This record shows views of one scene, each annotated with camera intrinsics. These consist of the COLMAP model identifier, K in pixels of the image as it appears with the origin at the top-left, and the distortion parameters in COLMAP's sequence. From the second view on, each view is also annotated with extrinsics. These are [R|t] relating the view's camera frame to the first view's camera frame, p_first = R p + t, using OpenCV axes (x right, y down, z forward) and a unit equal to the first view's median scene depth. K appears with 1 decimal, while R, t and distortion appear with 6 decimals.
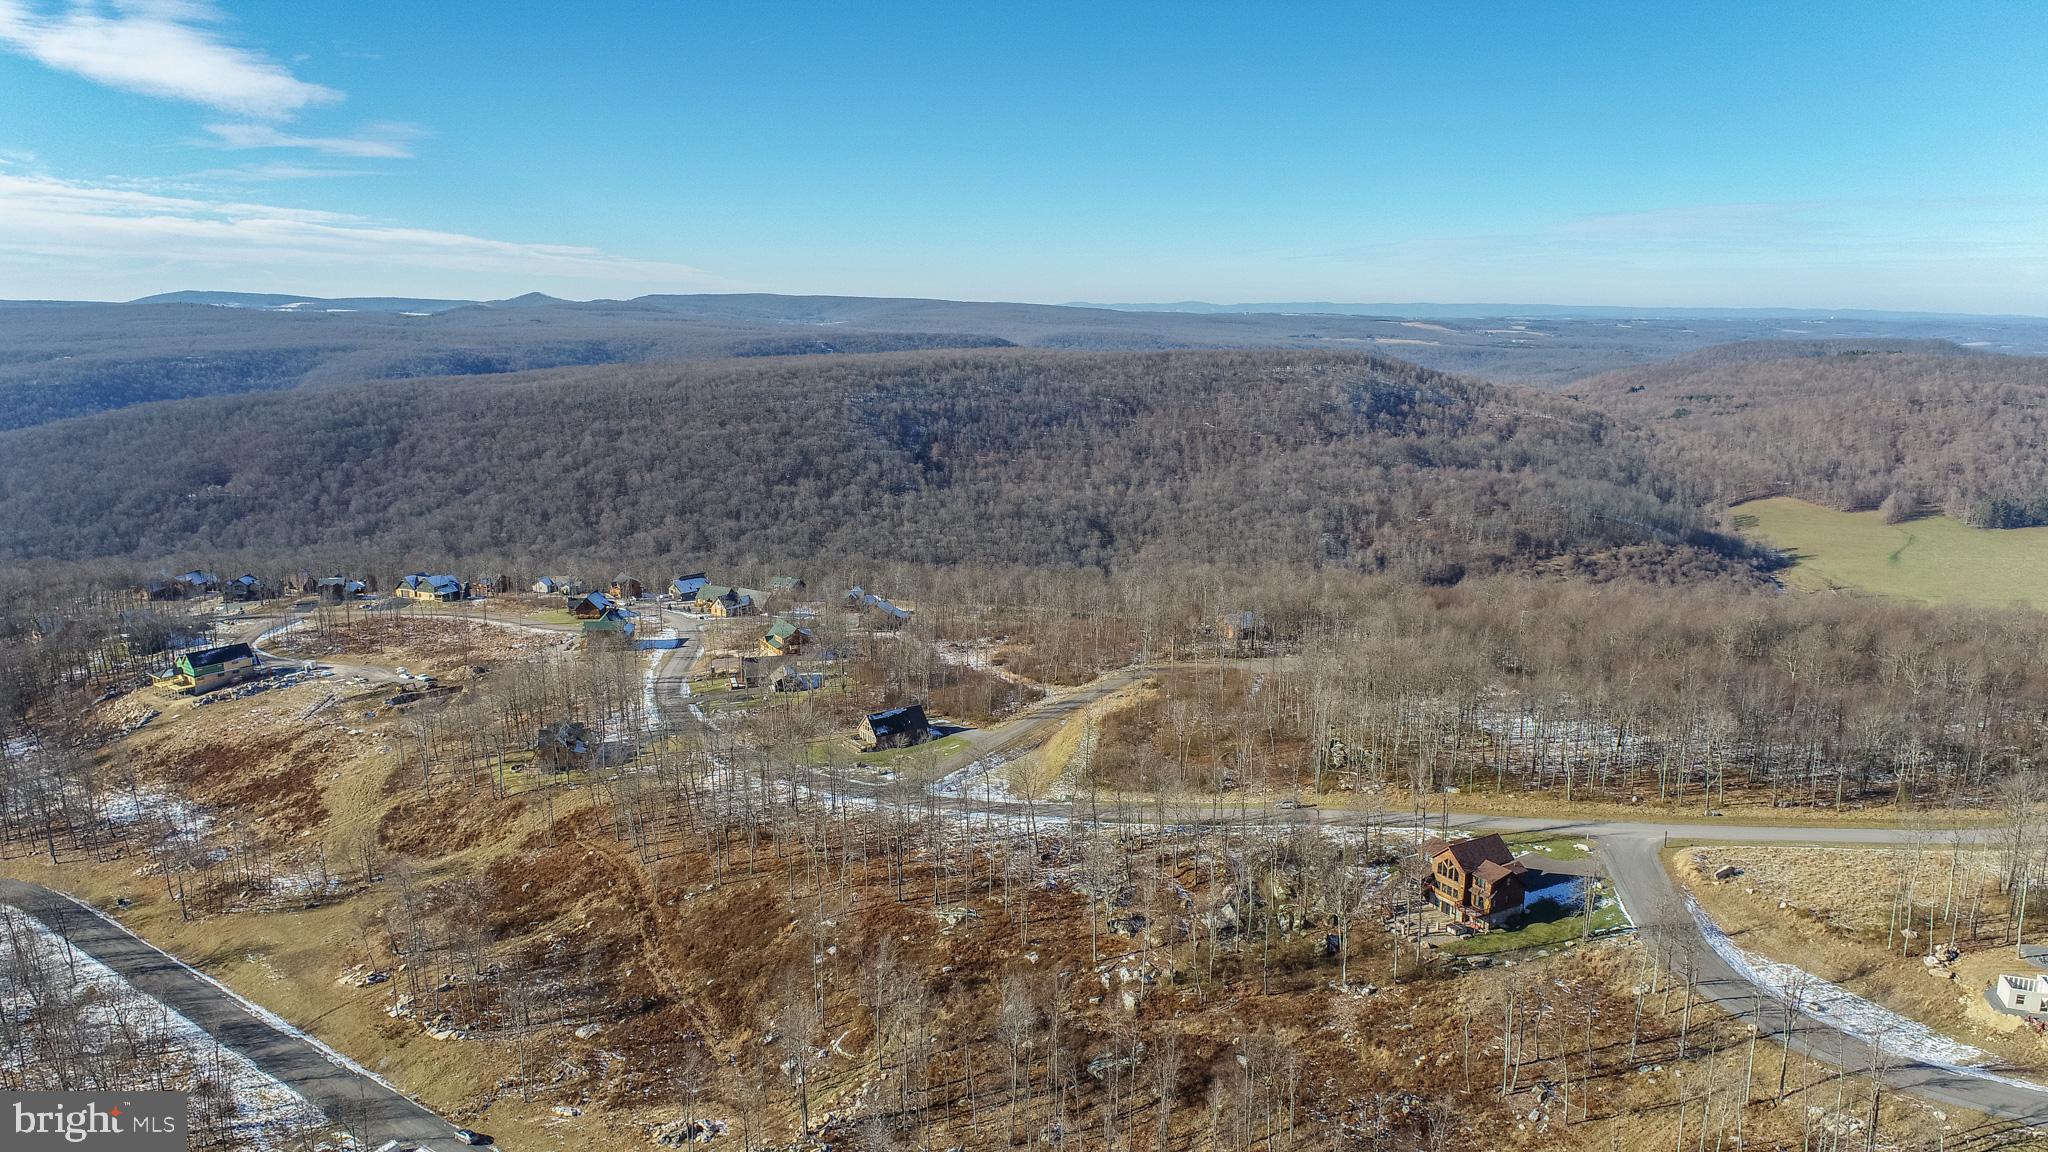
lens RADIAL K [[1398.3, 0, 1024.0], [0, 1398.3, 576.0], [0, 0, 1]] dist [-0.011314, 0.007029]
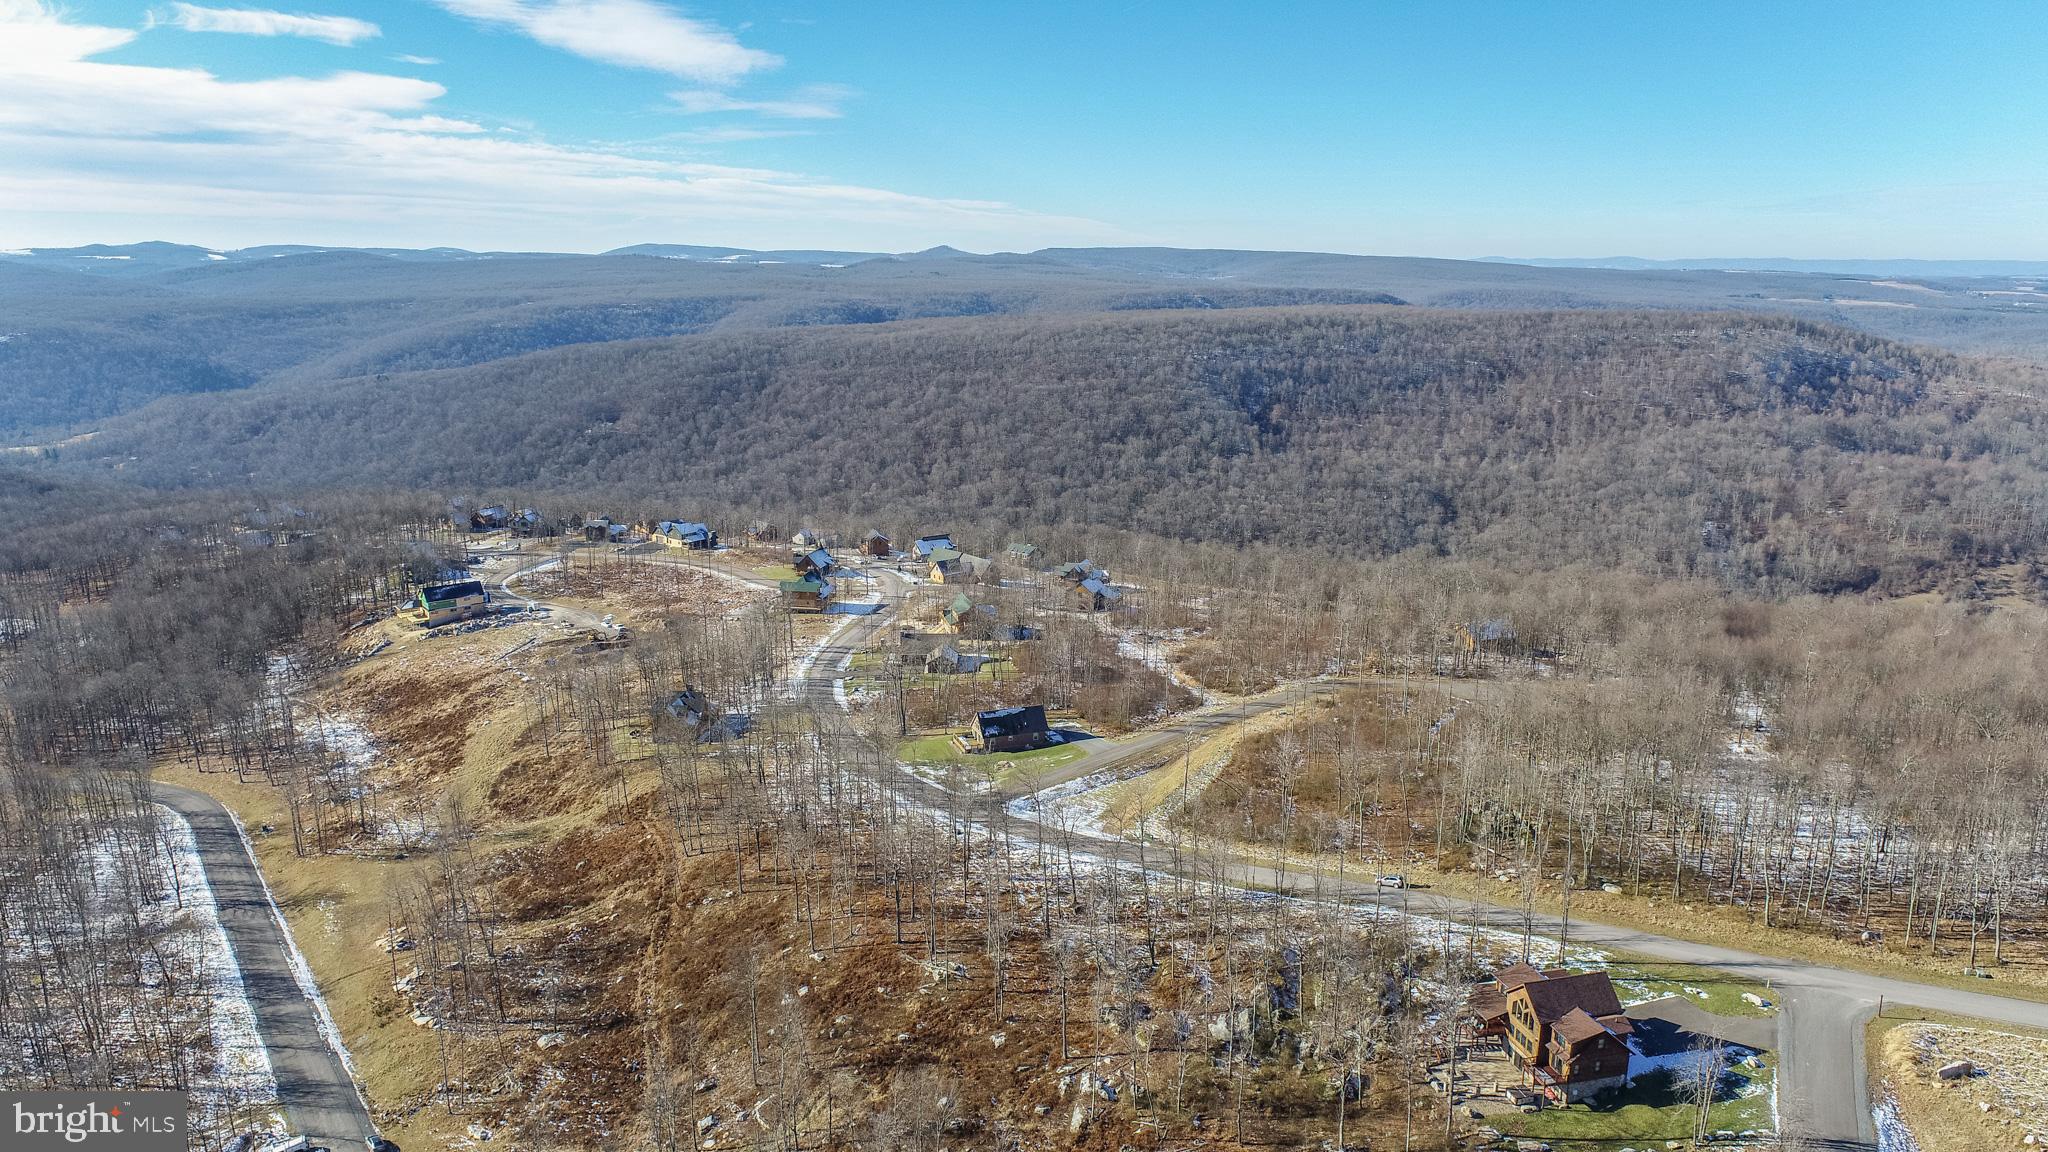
lens RADIAL K [[1398.3, 0, 1024.0], [0, 1398.3, 576.0], [0, 0, 1]] dist [-0.011314, 0.007029]
pose [[0.960213, 0.064260, -0.271775, 0.041835], [-0.055630, 0.997676, 0.039348, -0.006895], [0.273672, -0.022663, 0.961556, 0.037402]]
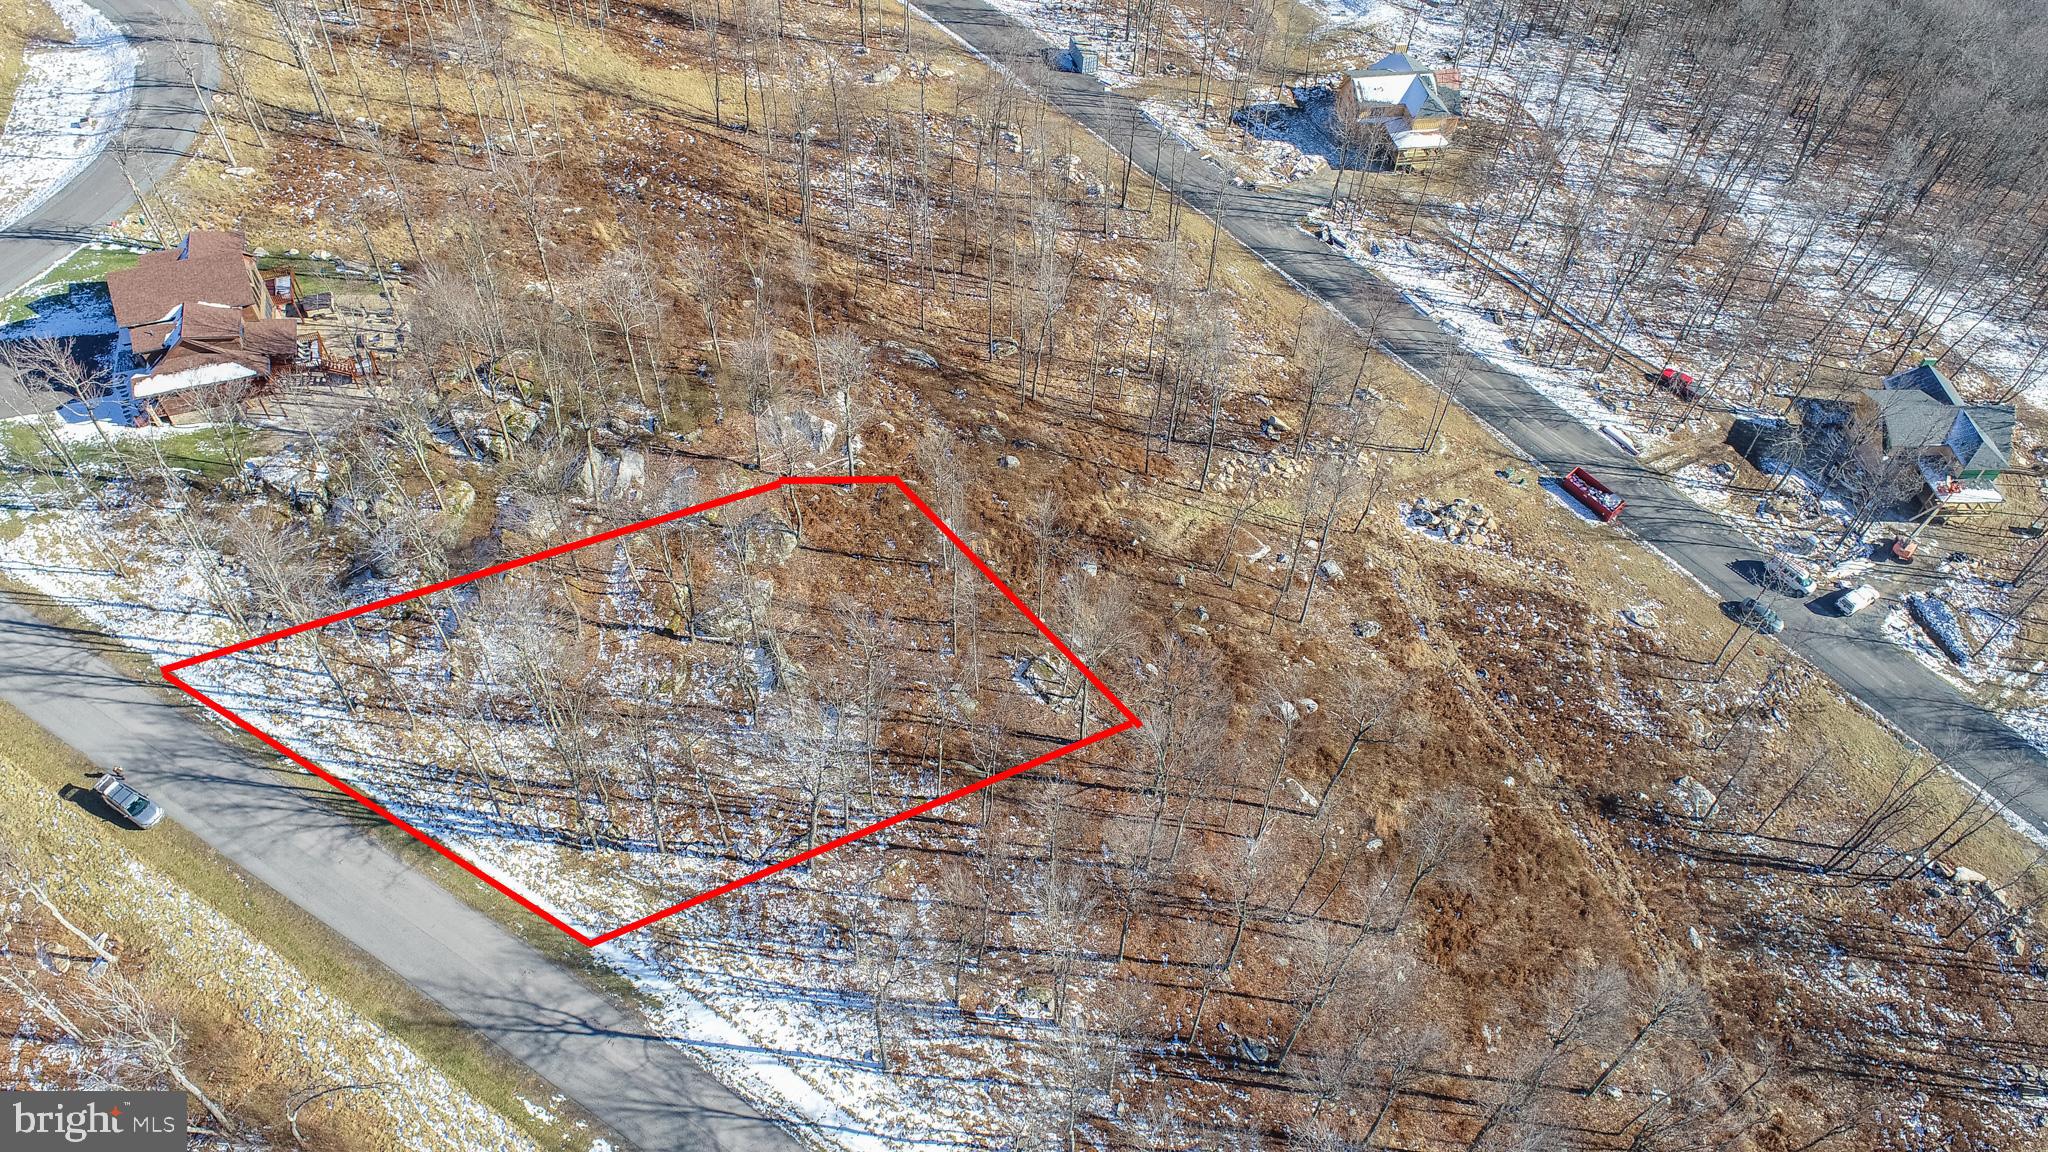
lens RADIAL K [[1398.3, 0, 1024.0], [0, 1398.3, 576.0], [0, 0, 1]] dist [-0.011314, 0.007029]
pose [[-0.978209, -0.169017, 0.120587, -0.018116], [0.024809, 0.481478, 0.876107, -0.041857], [-0.206137, 0.860007, -0.466793, 0.232872]]
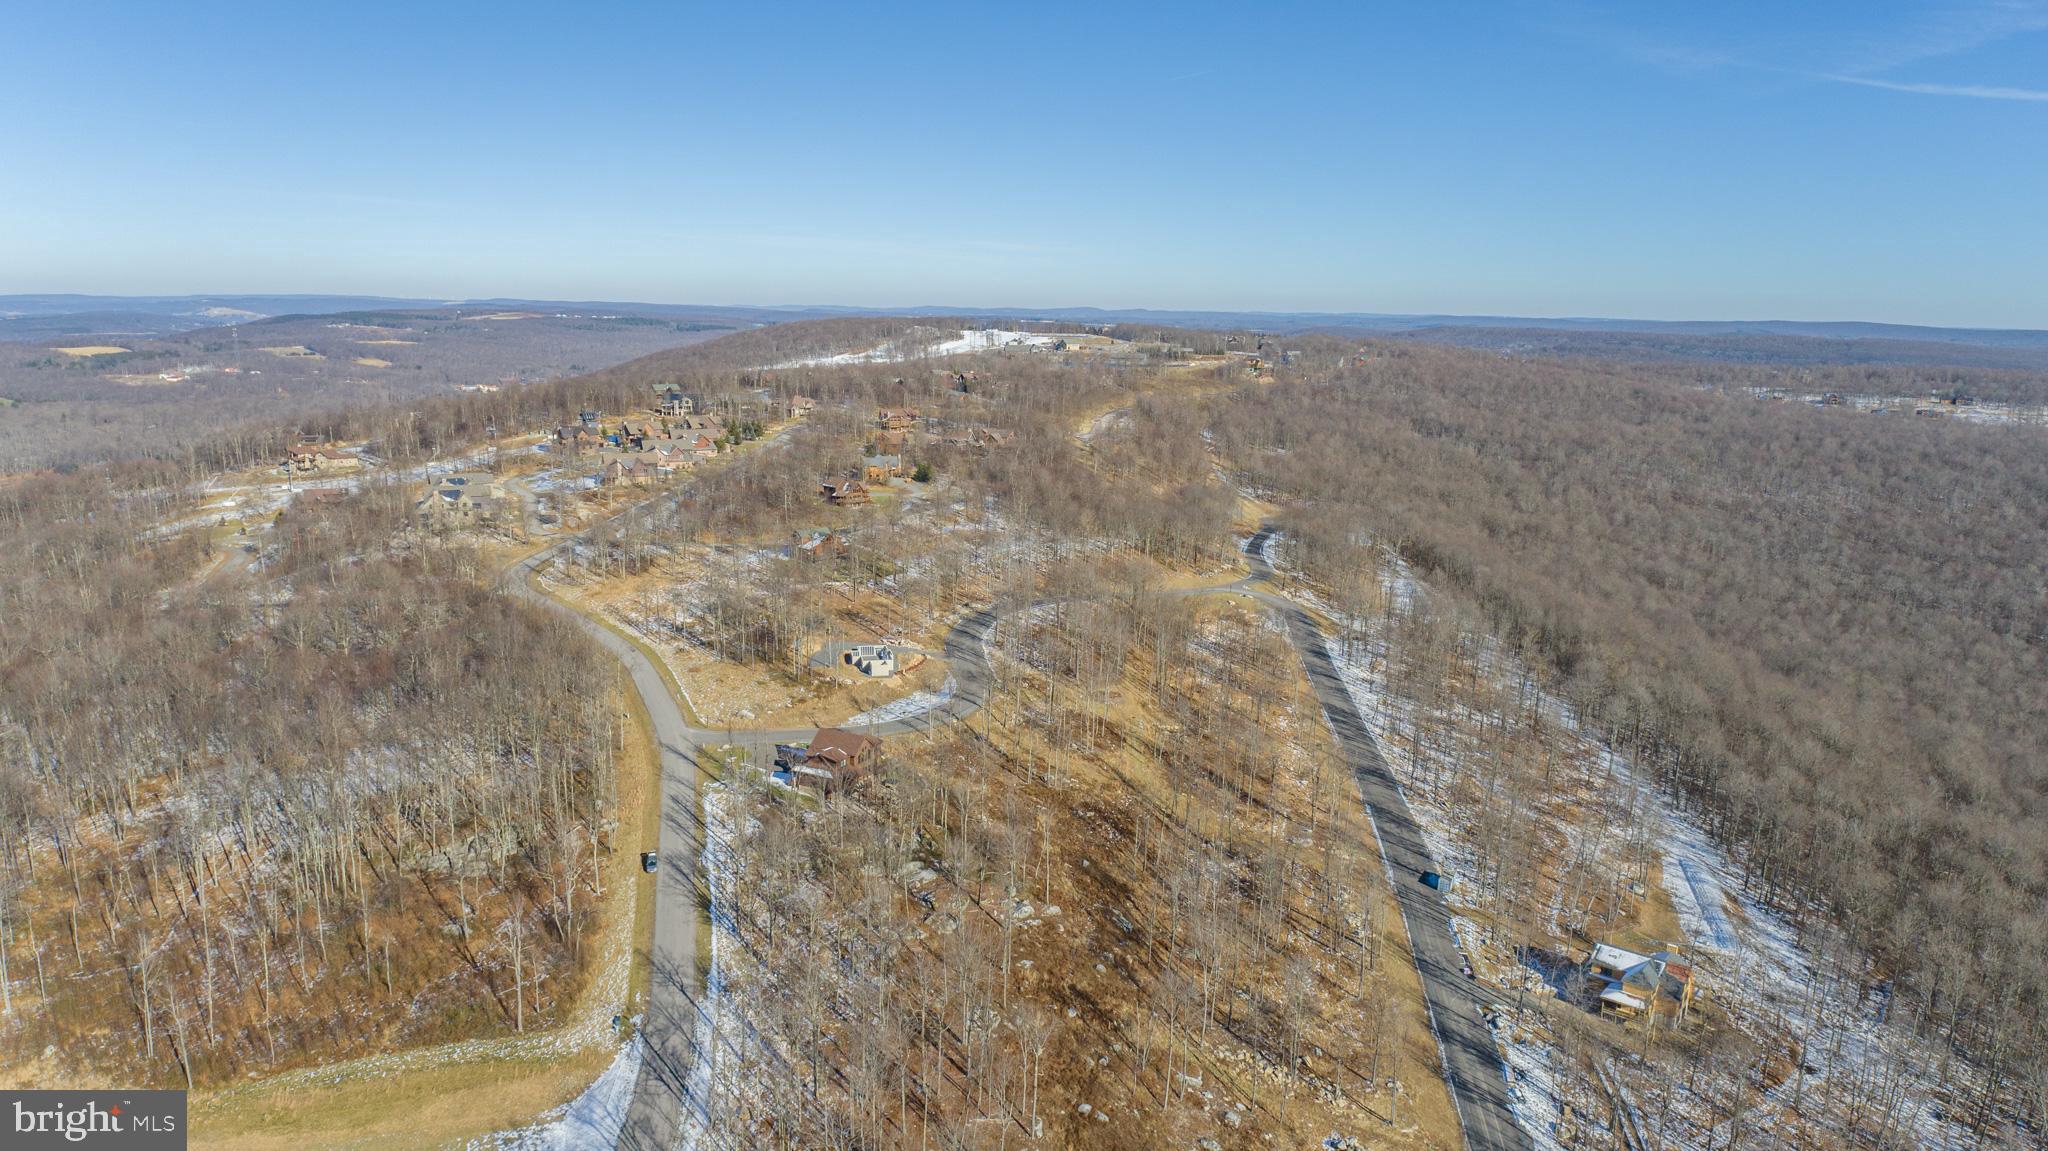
lens RADIAL K [[1392.3, 0, 1024.0], [0, 1392.3, 575.5], [0, 0, 1]] dist [-0.012606, 0.014765]
pose [[-0.516345, -0.179486, 0.837361, -0.146423], [0.154523, 0.942214, 0.297245, -0.053661], [-0.842325, 0.282872, -0.458773, 0.251839]]
